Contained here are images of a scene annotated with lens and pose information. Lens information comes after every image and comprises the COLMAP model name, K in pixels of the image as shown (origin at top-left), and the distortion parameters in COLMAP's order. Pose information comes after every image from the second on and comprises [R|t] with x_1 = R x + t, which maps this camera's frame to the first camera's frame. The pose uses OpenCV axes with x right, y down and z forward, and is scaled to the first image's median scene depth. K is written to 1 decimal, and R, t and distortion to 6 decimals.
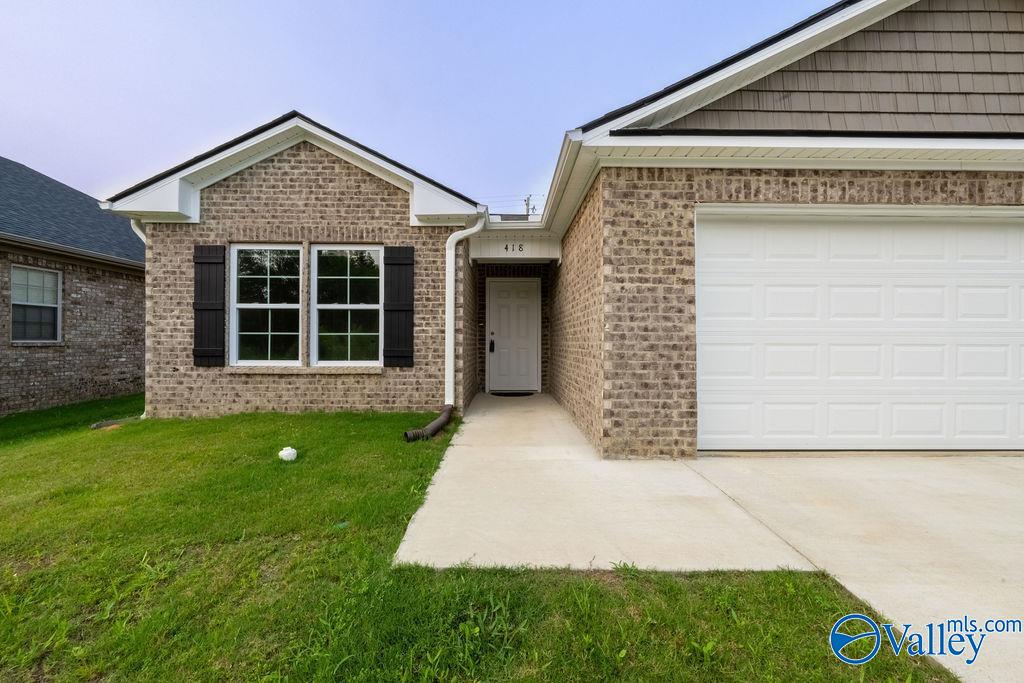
lens RADIAL K [[399.4, 0, 512.0], [0, 399.4, 341.5], [0, 0, 1]] dist [-0.000693, -0.000109]
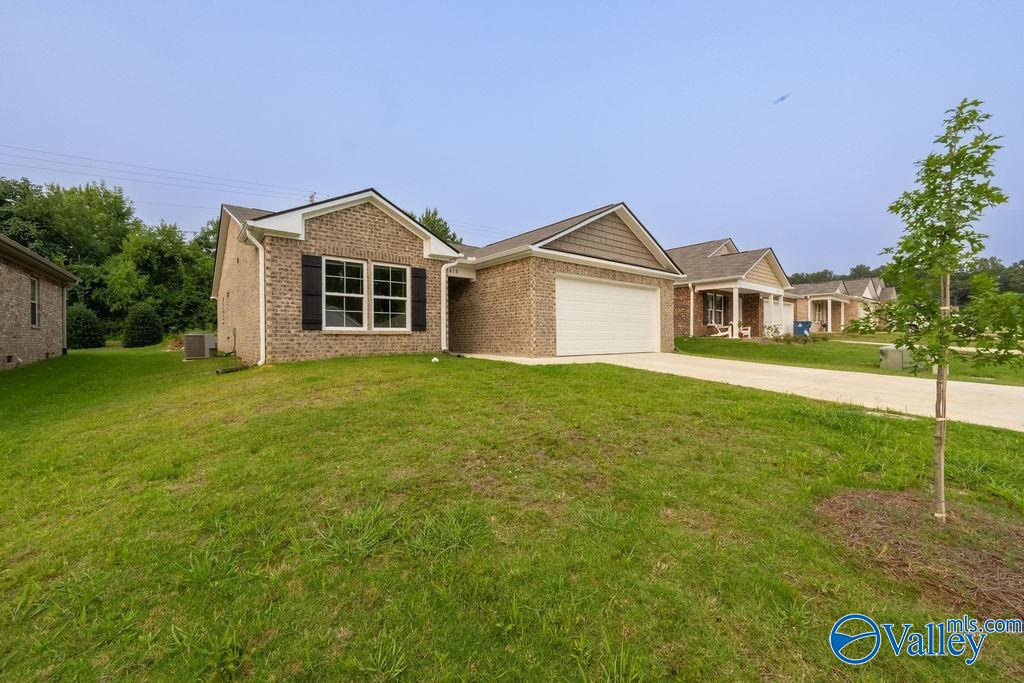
lens RADIAL K [[399.4, 0, 512.0], [0, 399.4, 341.5], [0, 0, 1]] dist [-0.000693, -0.000109]
pose [[0.783819, -0.010715, 0.620897, -1.125552], [0.006723, 0.999939, 0.008770, 0.100627], [-0.620953, -0.002700, 0.783843, -0.776478]]
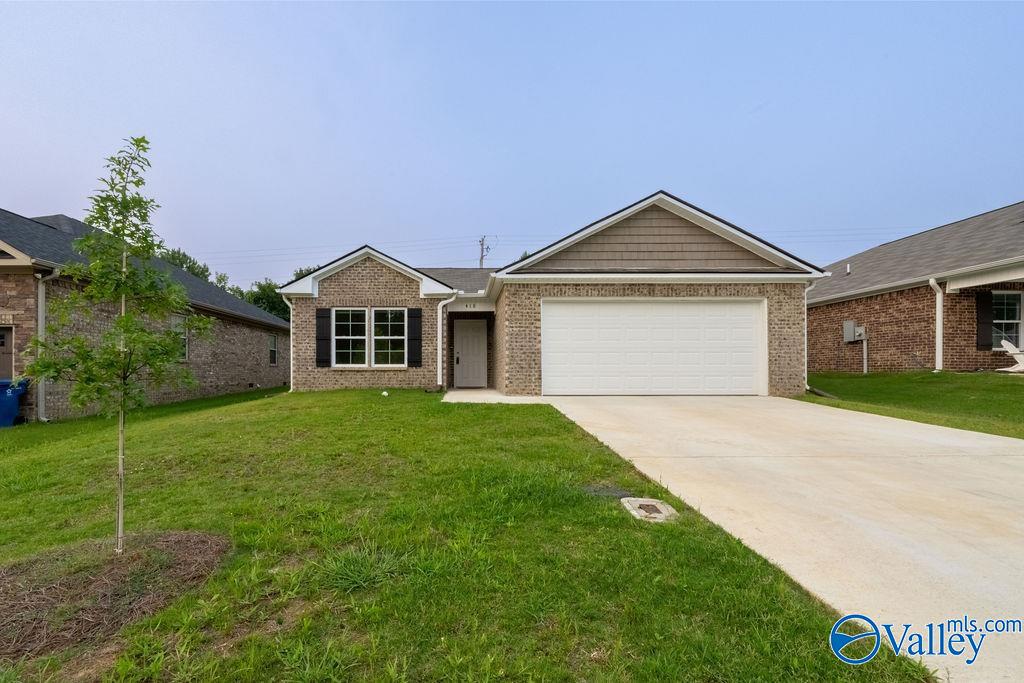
lens RADIAL K [[432.1, 0, 464.6], [0, 432.1, 374.8], [0, 0, 1]] dist [-0.000716, -0.000077]
pose [[0.999952, -0.004561, -0.008664, -0.008743], [0.004598, 0.999980, 0.004349, 0.096609], [0.008644, -0.004388, 0.999953, -1.221777]]
